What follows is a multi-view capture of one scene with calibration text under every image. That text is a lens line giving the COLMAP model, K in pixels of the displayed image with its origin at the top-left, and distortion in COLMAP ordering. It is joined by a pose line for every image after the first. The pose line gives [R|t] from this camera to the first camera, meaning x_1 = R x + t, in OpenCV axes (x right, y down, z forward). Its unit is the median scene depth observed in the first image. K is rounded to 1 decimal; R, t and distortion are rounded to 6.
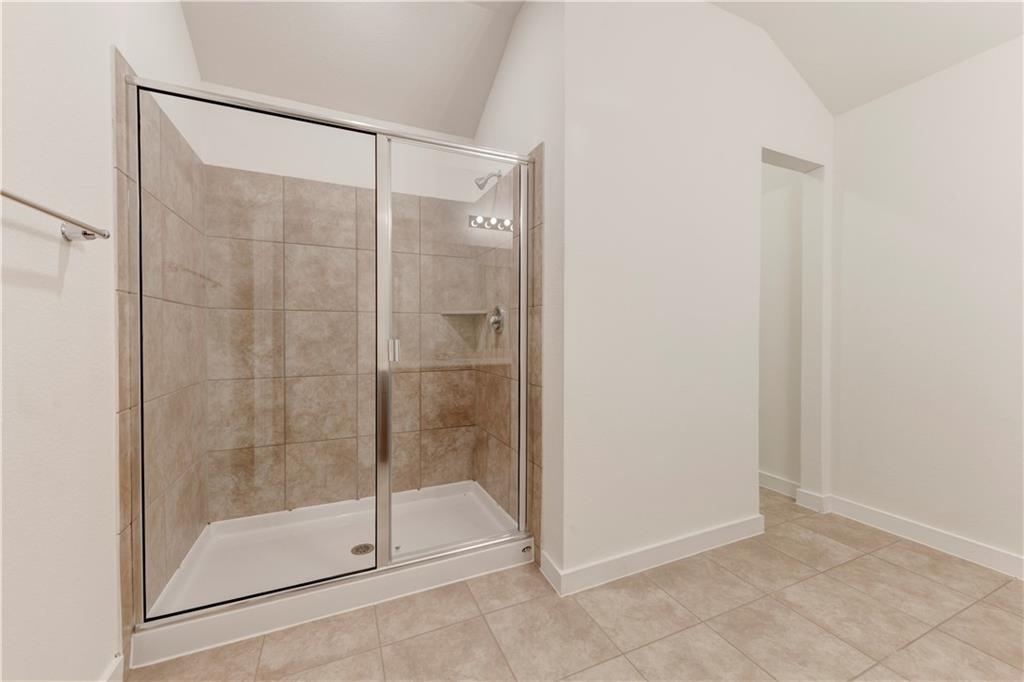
lens RADIAL K [[404.4, 0, 517.3], [0, 404.4, 338.7], [0, 0, 1]] dist [0.001499, 0.000037]
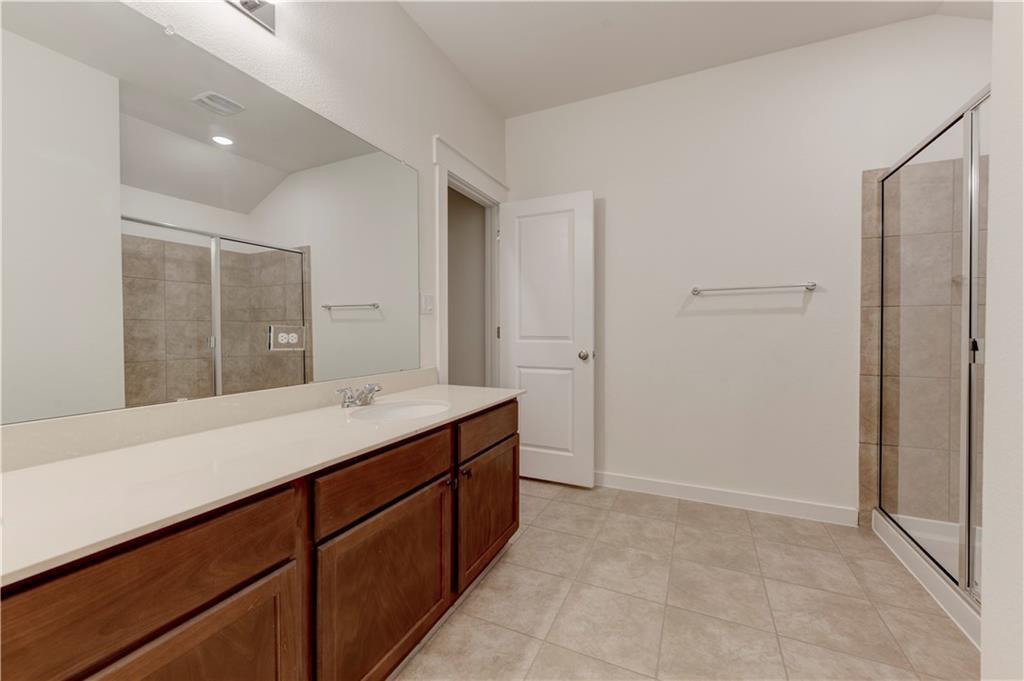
lens RADIAL K [[397.1, 0, 512.3], [0, 397.1, 337.0], [0, 0, 1]] dist [0.007353, -0.002919]
pose [[-0.765229, 0.008050, -0.643708, 1.192729], [-0.009141, 0.999685, 0.023369, -0.012775], [0.643693, 0.023767, -0.764915, 1.209087]]
